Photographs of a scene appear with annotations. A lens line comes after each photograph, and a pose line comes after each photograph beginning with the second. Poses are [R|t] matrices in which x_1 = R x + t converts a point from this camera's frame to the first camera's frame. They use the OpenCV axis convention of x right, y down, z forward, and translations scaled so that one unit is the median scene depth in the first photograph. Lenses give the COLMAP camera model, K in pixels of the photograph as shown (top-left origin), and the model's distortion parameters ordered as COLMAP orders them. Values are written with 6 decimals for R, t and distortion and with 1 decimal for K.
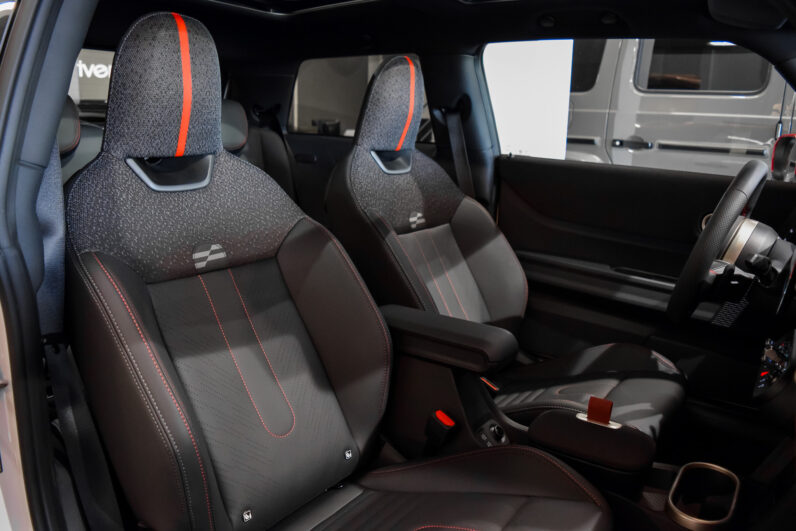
lens RADIAL K [[631.7, 0, 401.0], [0, 631.7, 262.8], [0, 0, 1]] dist [-0.095090, 0.031991]
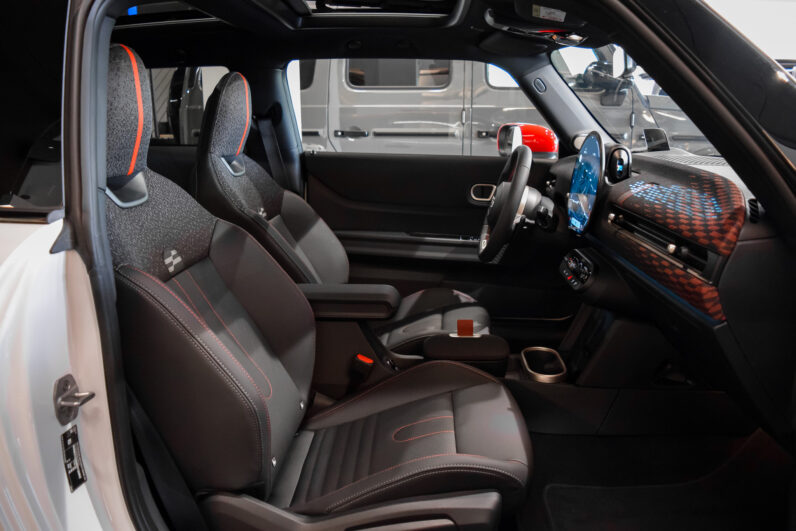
lens RADIAL K [[631.7, 0, 404.5], [0, 631.7, 267.2], [0, 0, 1]] dist [-0.095090, 0.031991]
pose [[0.849999, -0.154110, 0.503738, -0.360944], [0.141755, 0.987893, 0.063034, -0.007834], [-0.507353, 0.017828, 0.861554, -0.123614]]
